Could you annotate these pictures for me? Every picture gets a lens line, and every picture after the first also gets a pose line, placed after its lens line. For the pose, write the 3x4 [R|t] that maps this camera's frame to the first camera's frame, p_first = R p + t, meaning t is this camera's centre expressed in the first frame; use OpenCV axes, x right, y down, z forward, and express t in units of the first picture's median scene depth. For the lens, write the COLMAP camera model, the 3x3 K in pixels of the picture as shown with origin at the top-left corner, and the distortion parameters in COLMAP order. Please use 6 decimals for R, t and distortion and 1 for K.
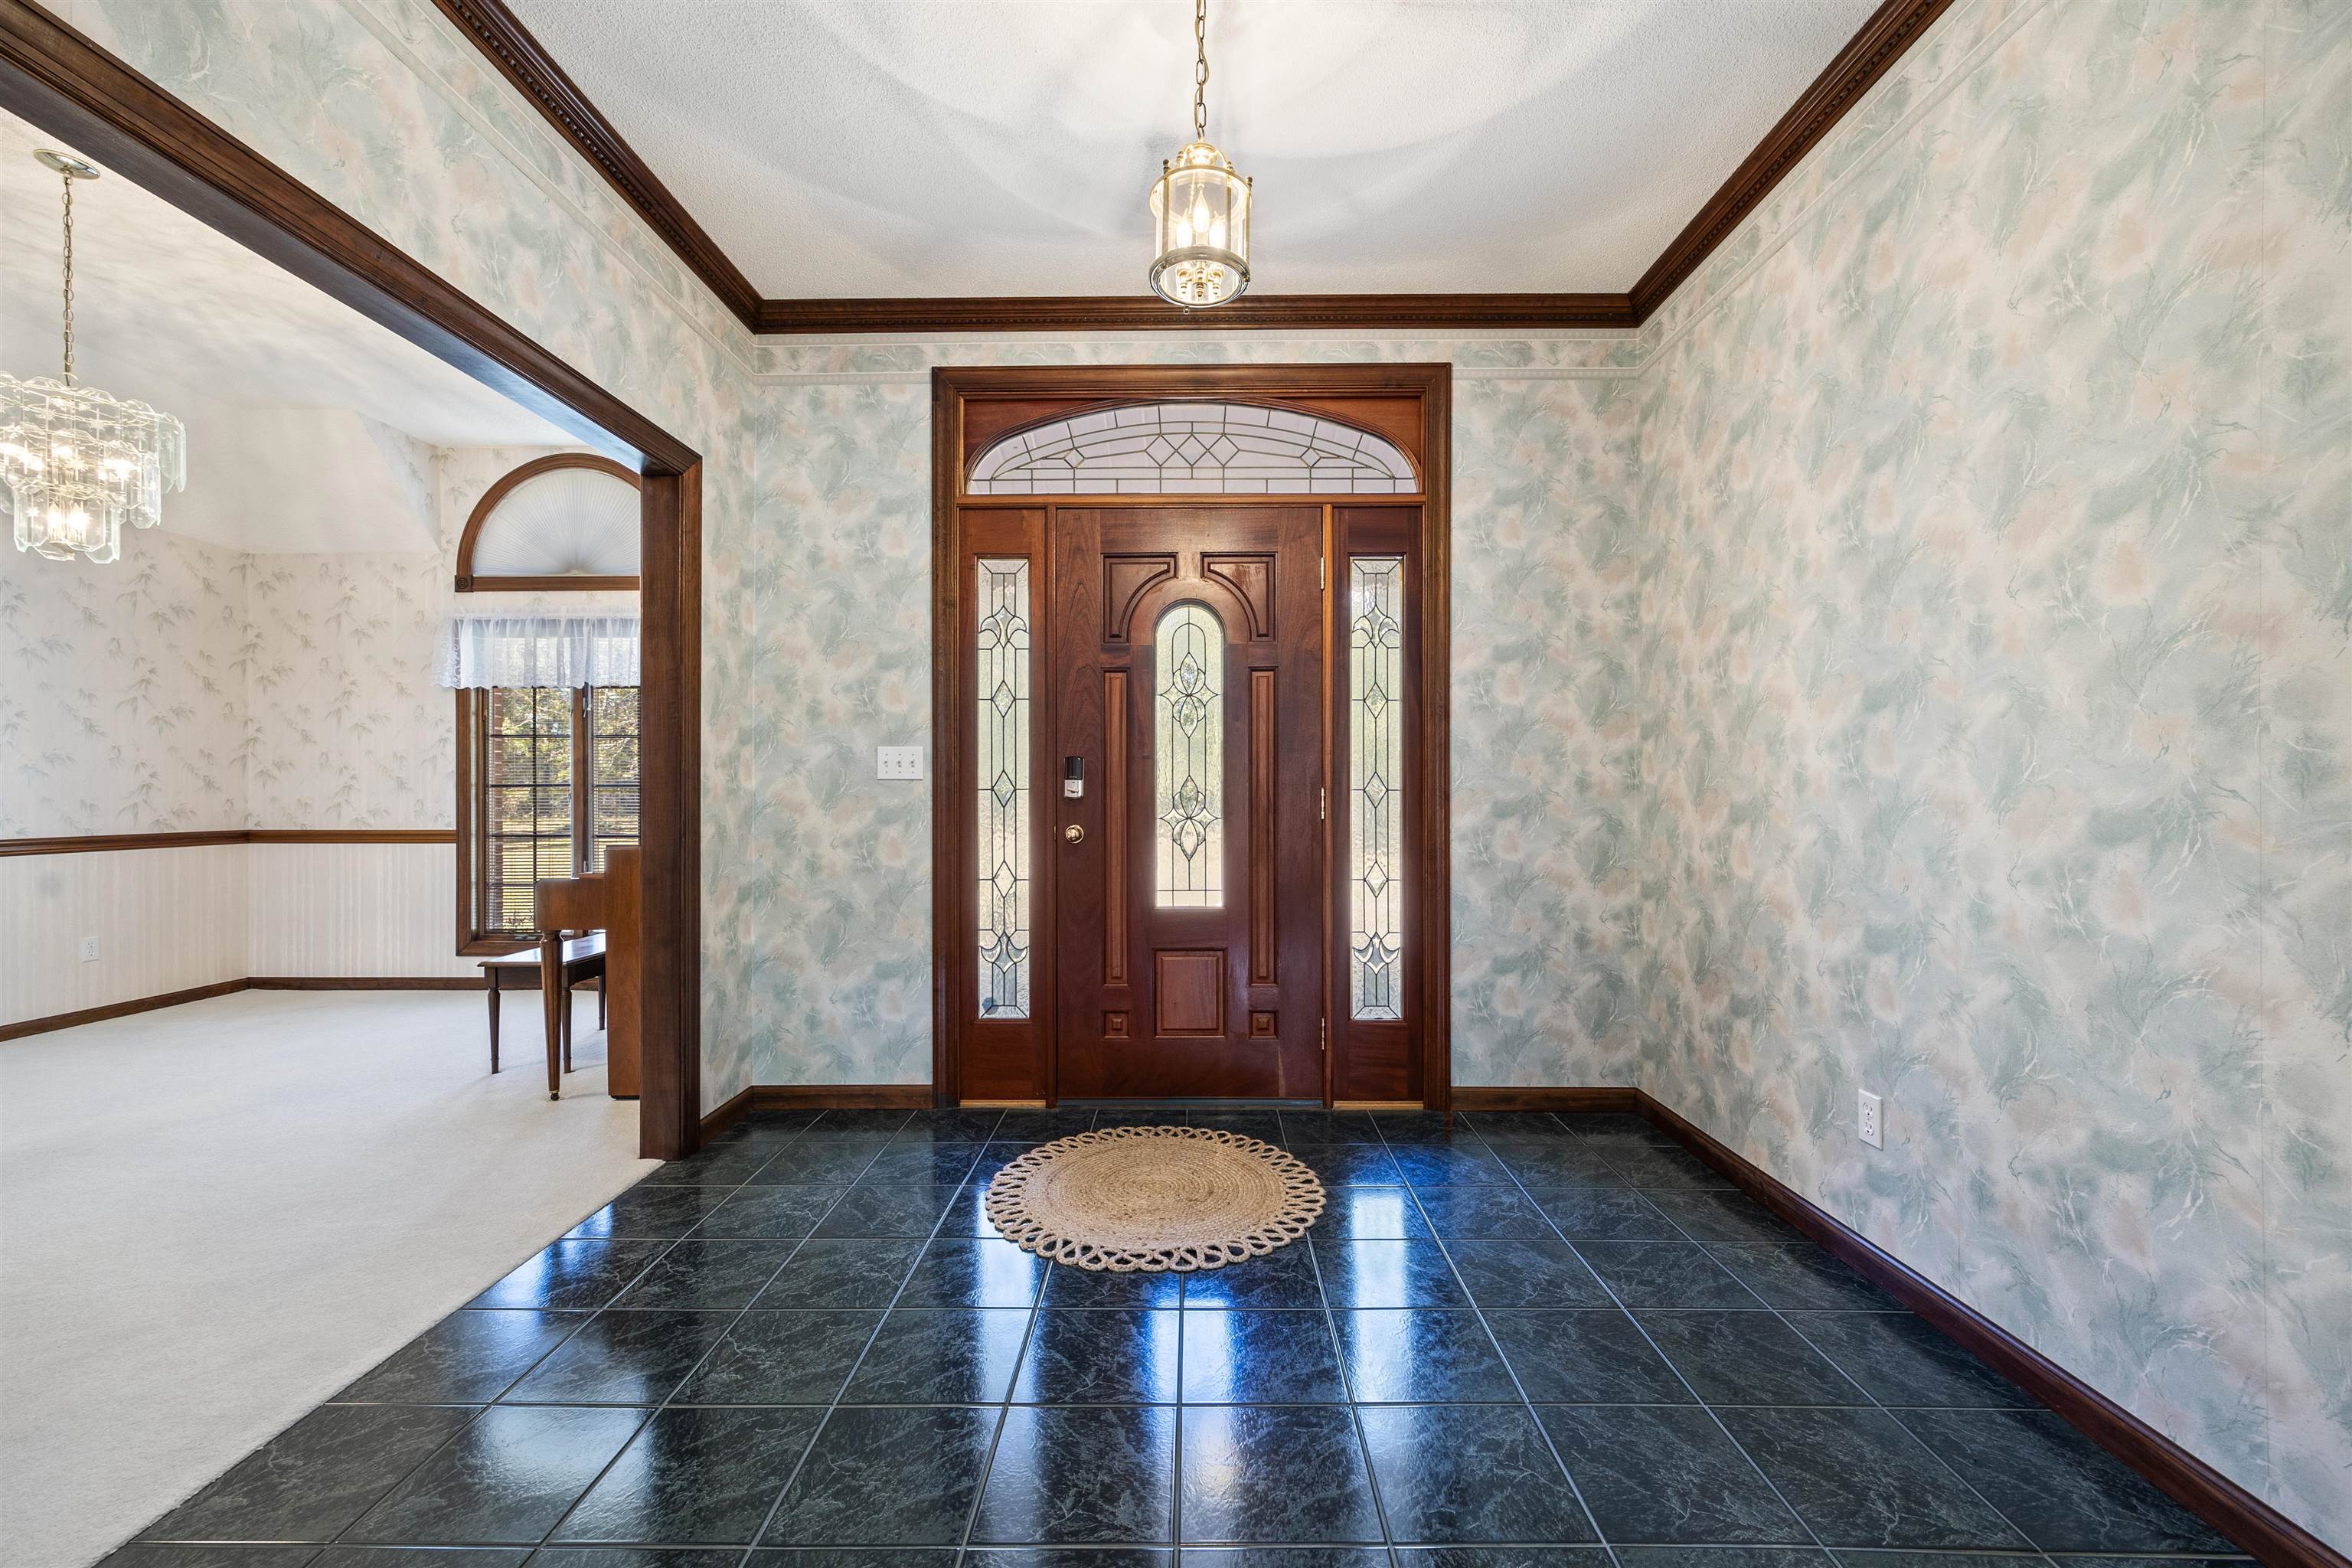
lens RADIAL K [[952.3, 0, 1180.0], [0, 952.3, 787.7], [0, 0, 1]] dist [0.001424, 0.000825]
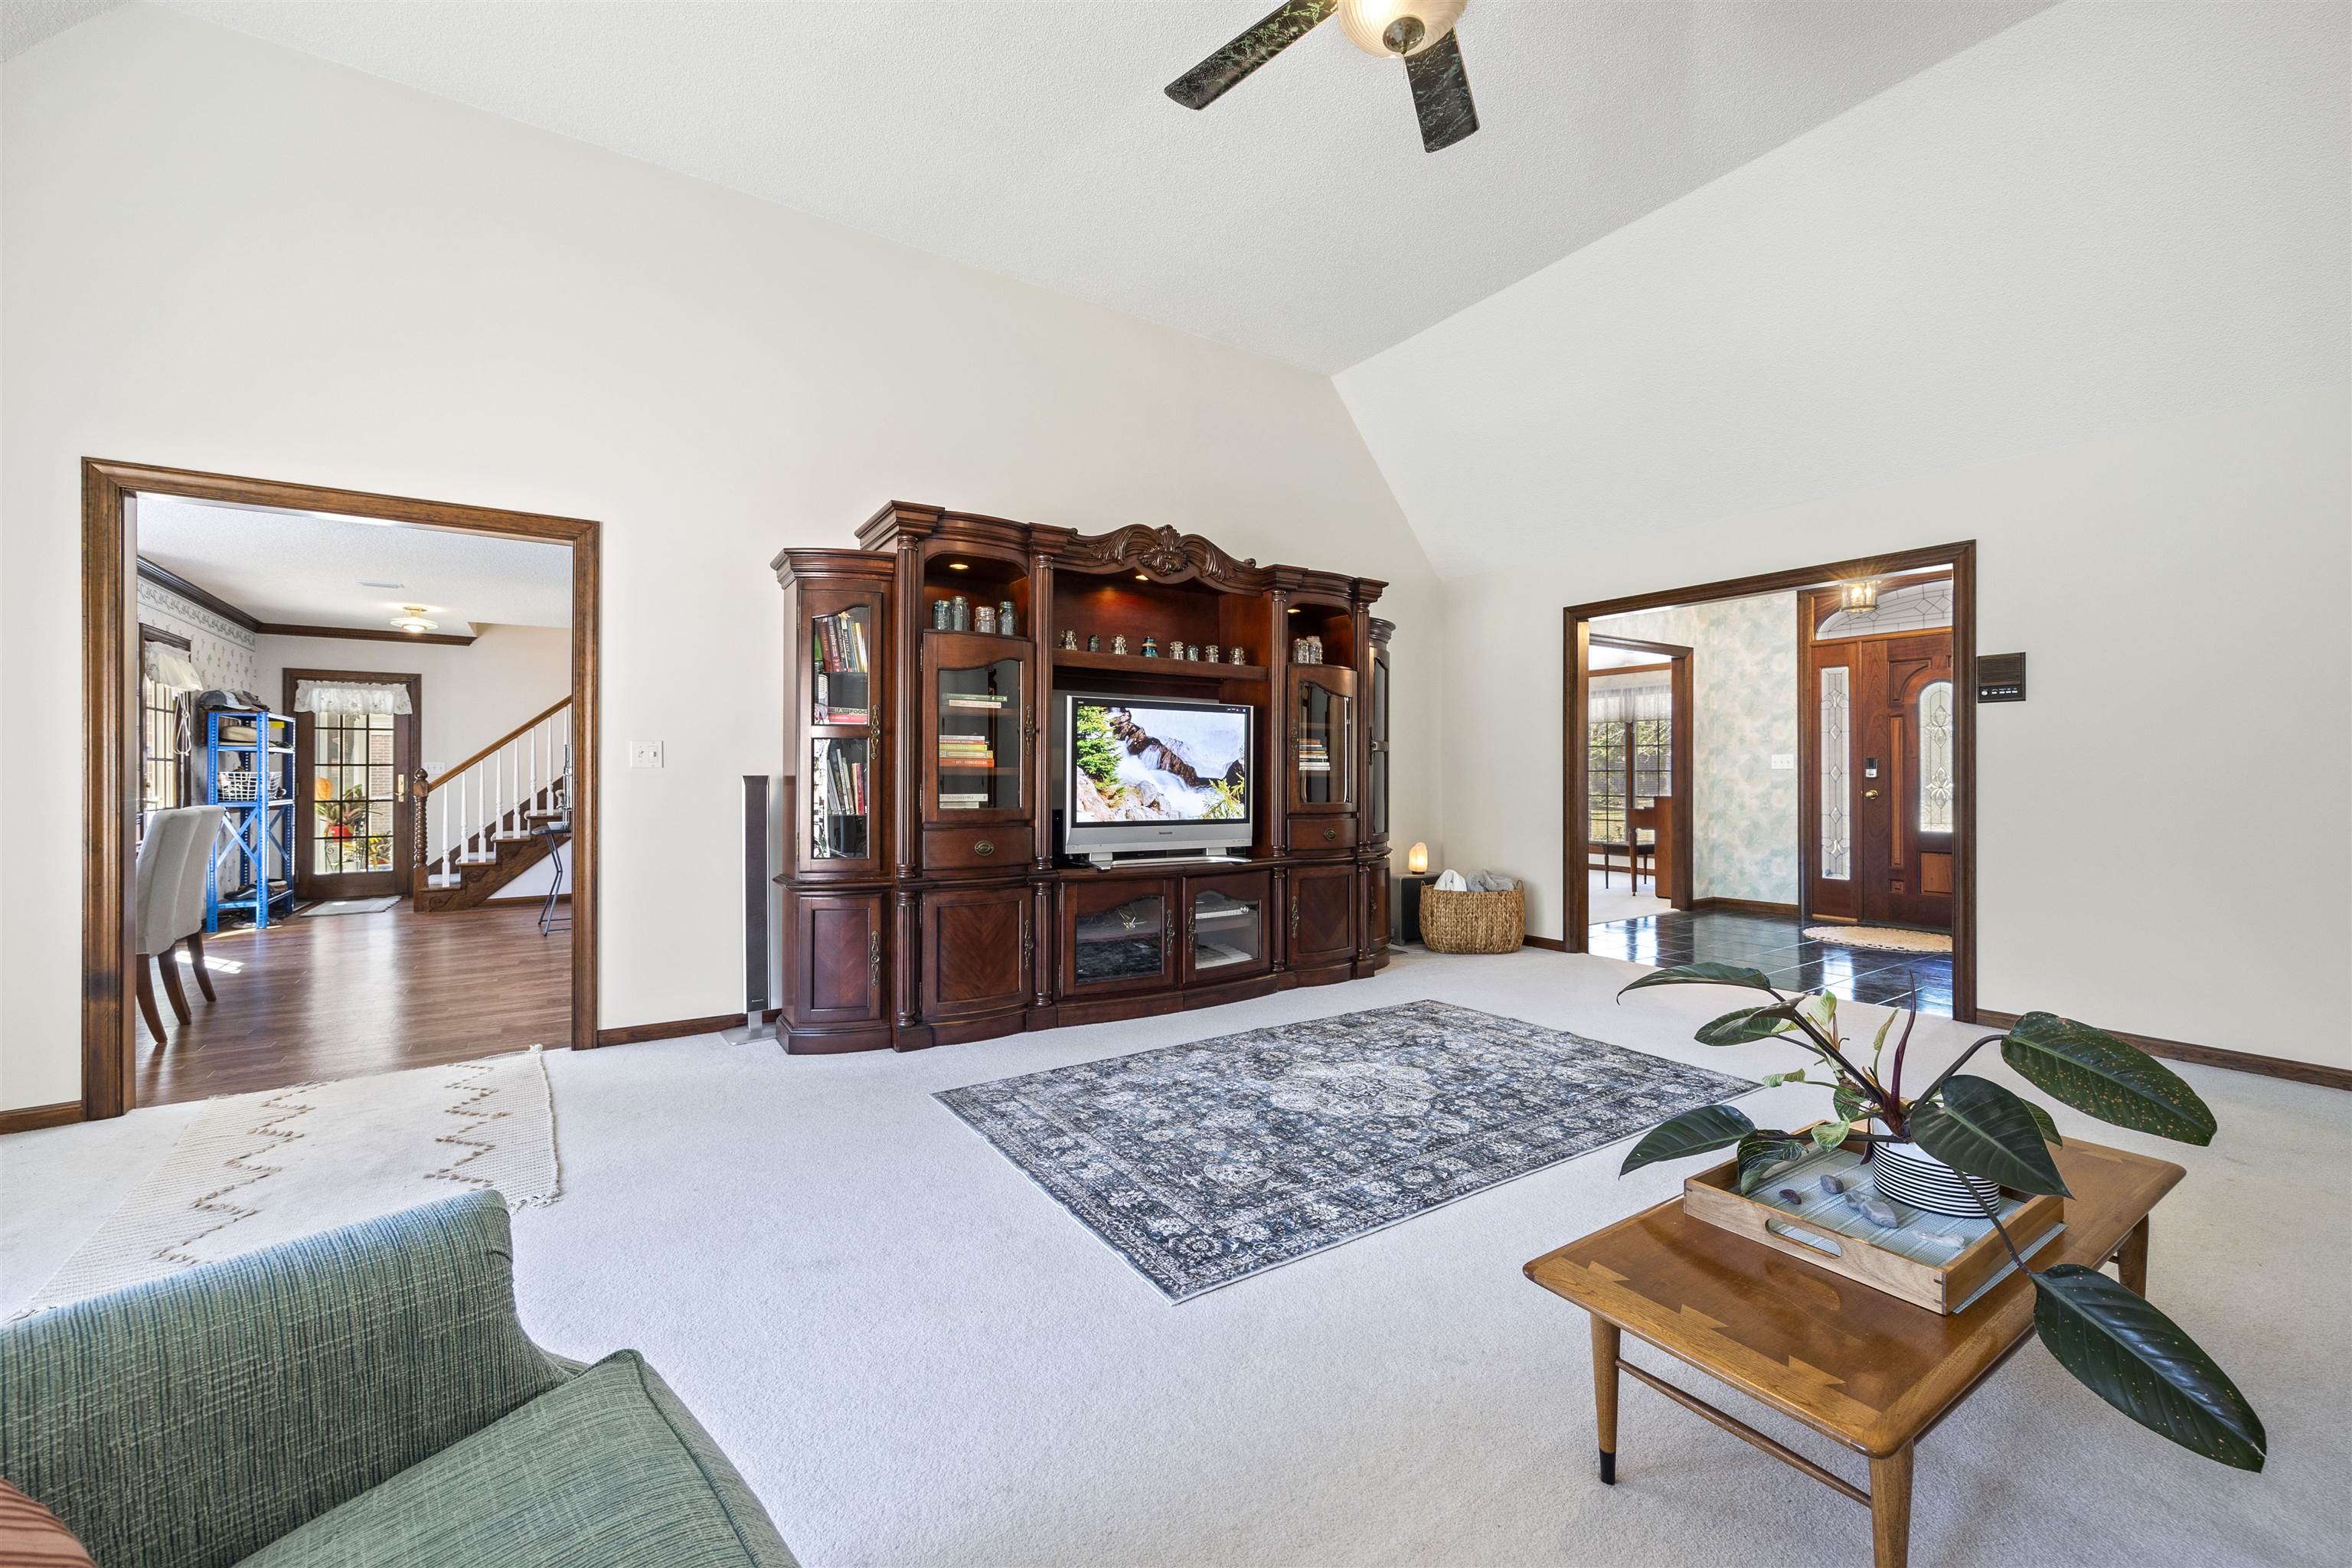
lens RADIAL K [[952.3, 0, 1182.1], [0, 952.3, 775.9], [0, 0, 1]] dist [0.001424, 0.000825]
pose [[0.576717, 0.001756, -0.816942, 0.737326], [0.003643, 0.999982, 0.004721, -0.008578], [0.816936, -0.005698, 0.576700, -1.479922]]
